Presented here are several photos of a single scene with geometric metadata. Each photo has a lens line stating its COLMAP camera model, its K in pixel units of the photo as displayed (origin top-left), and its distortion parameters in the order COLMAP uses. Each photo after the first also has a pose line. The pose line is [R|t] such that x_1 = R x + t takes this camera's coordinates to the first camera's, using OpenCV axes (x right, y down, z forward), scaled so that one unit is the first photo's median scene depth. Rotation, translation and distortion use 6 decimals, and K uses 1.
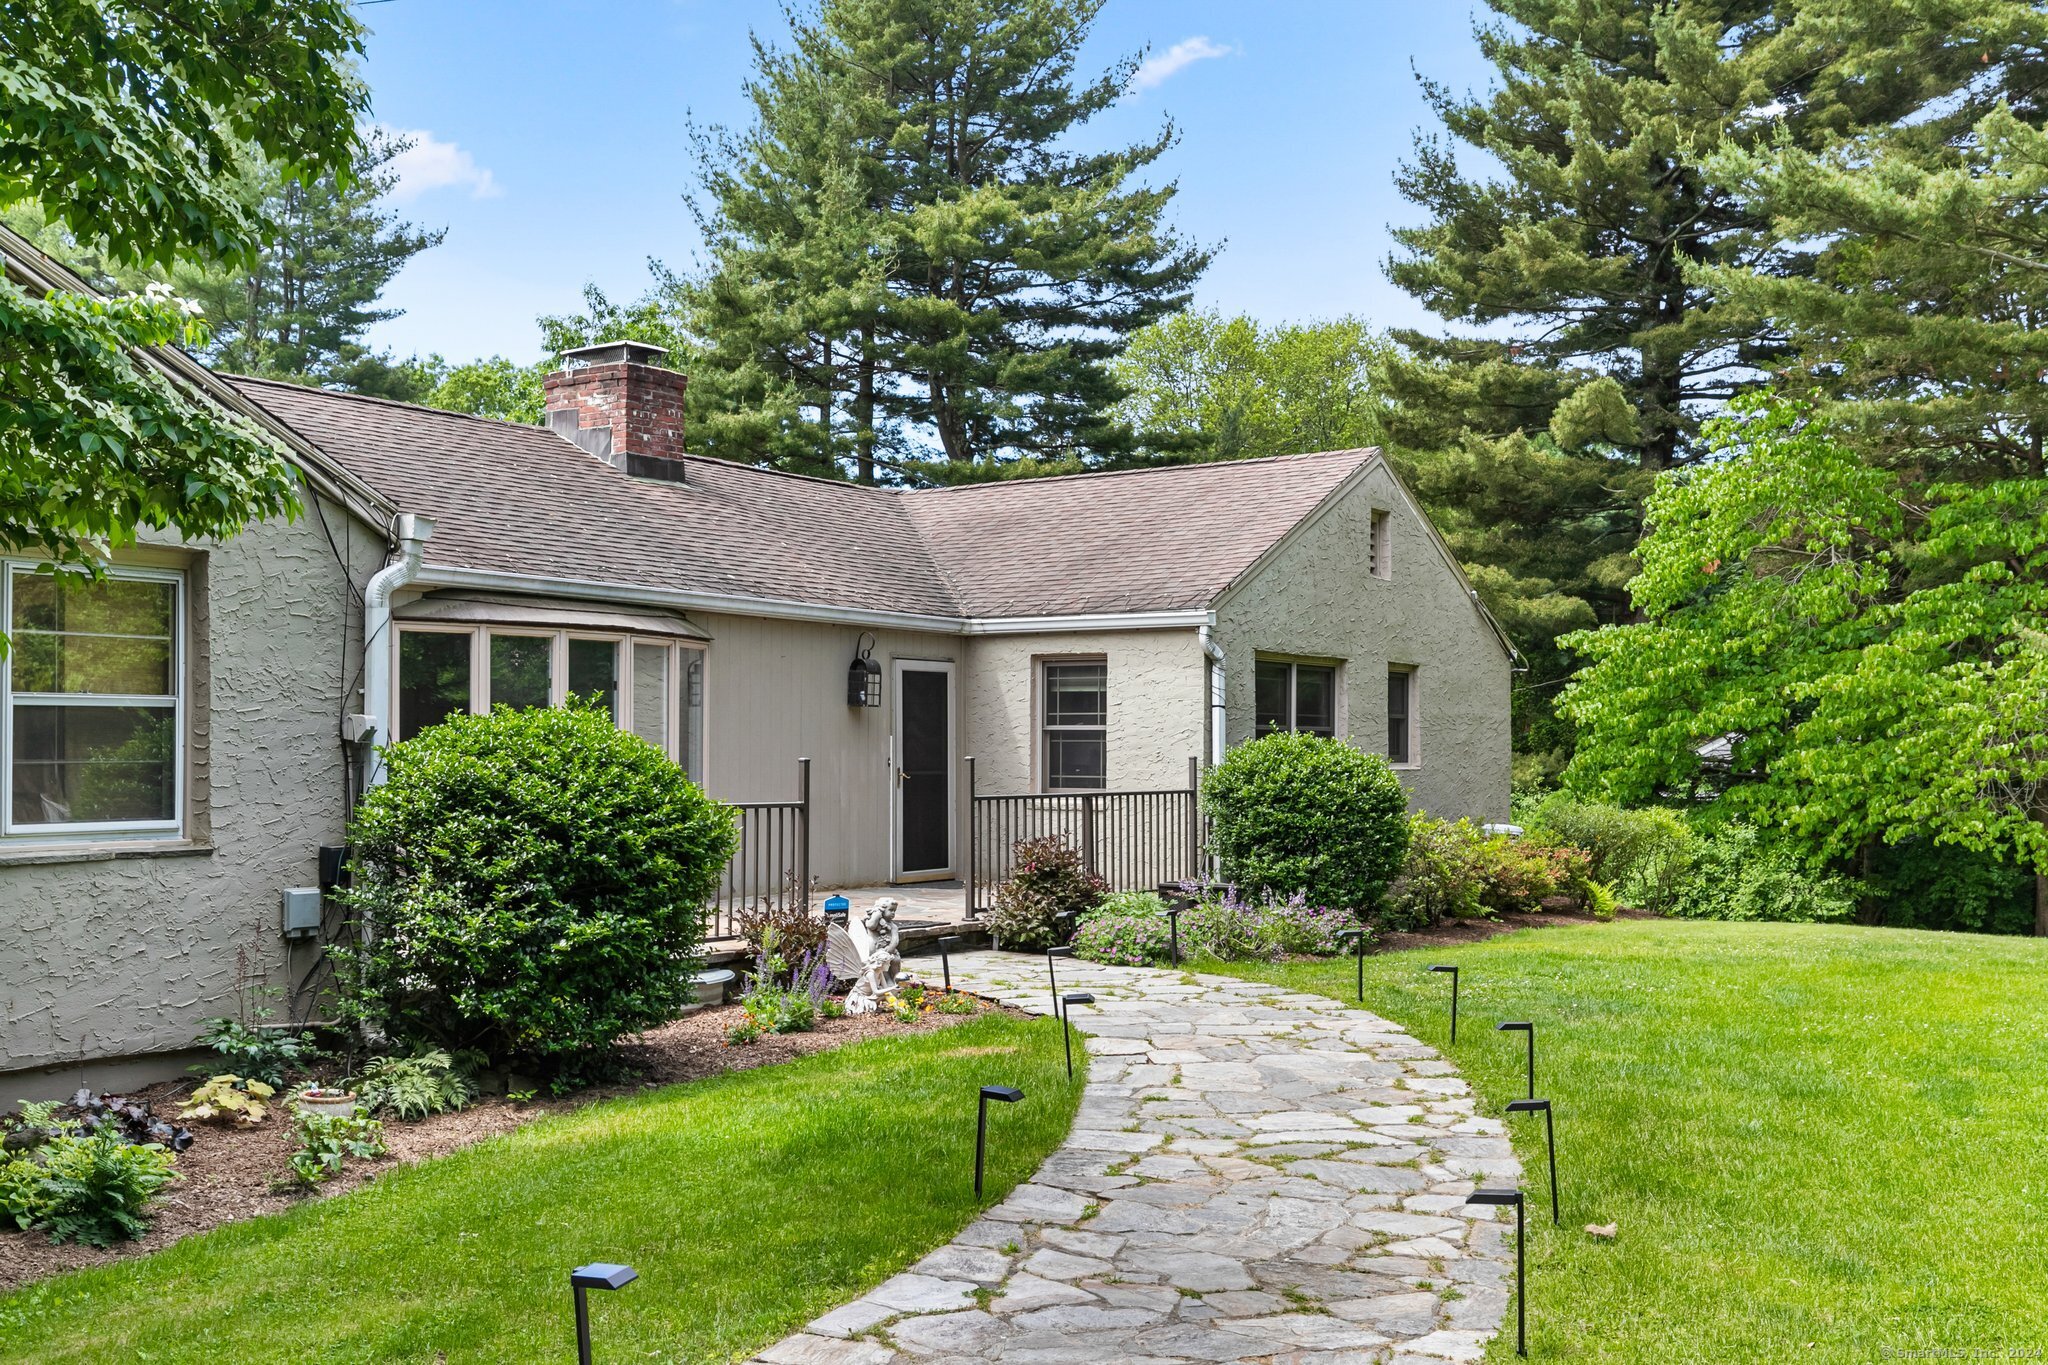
lens RADIAL K [[2042.8, 0, 1023.4], [0, 2042.8, 680.9], [0, 0, 1]] dist [0.021504, 0.000000]
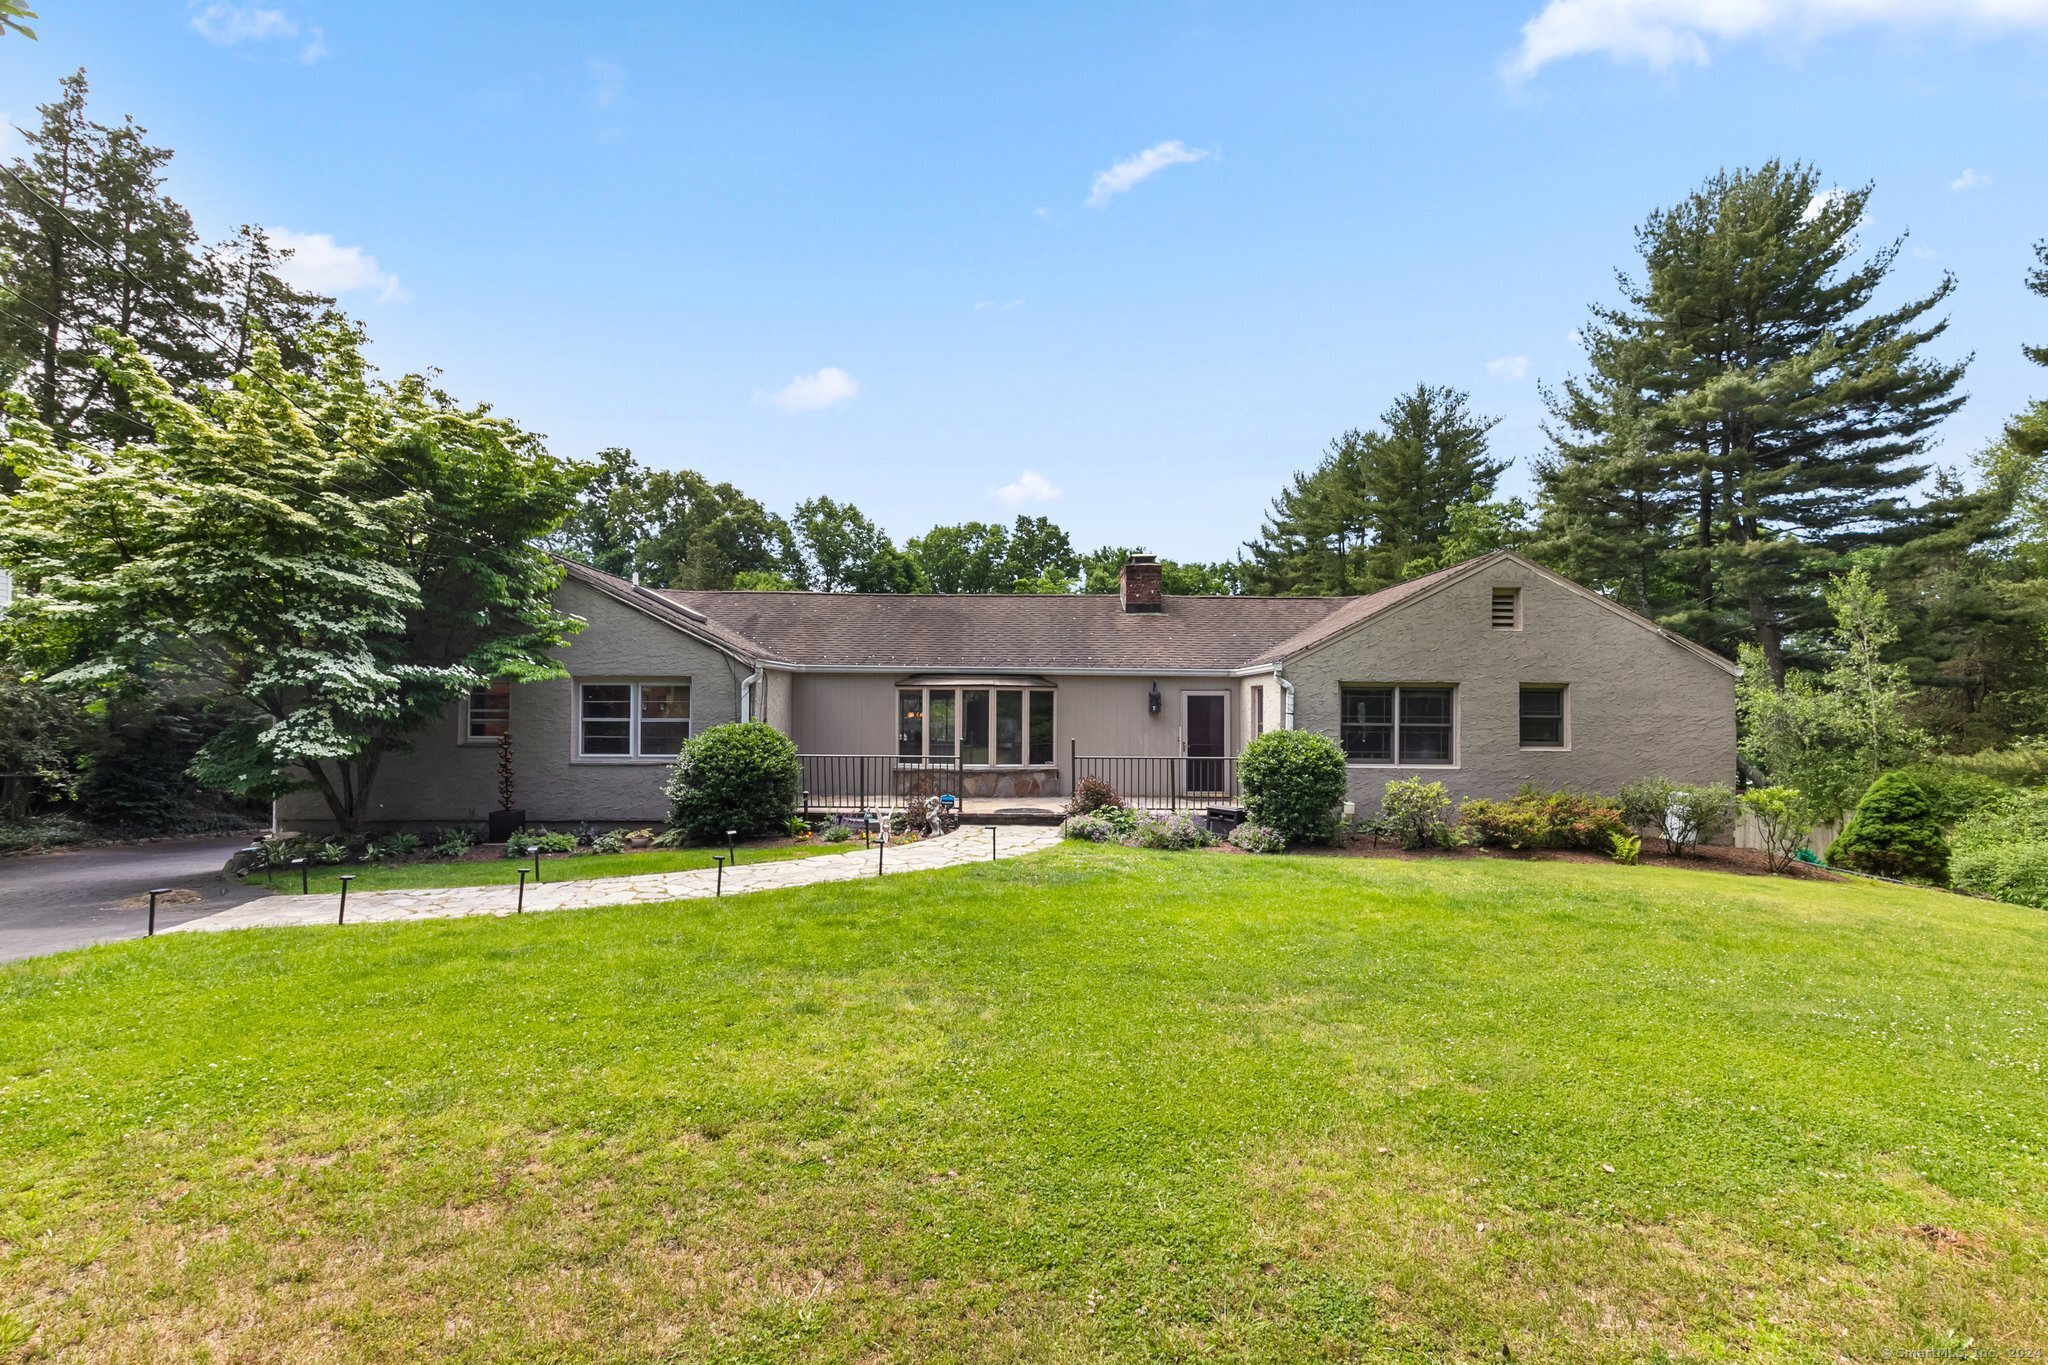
lens RADIAL K [[935.2, 0, 1023.4], [0, 935.2, 699.1], [0, 0, 1]] dist [0.003204, 0.000325]
pose [[0.565644, -0.009366, -0.824596, 0.257592], [0.023141, 0.999722, 0.004519, -0.003986], [0.824325, -0.021638, 0.565704, 0.124948]]
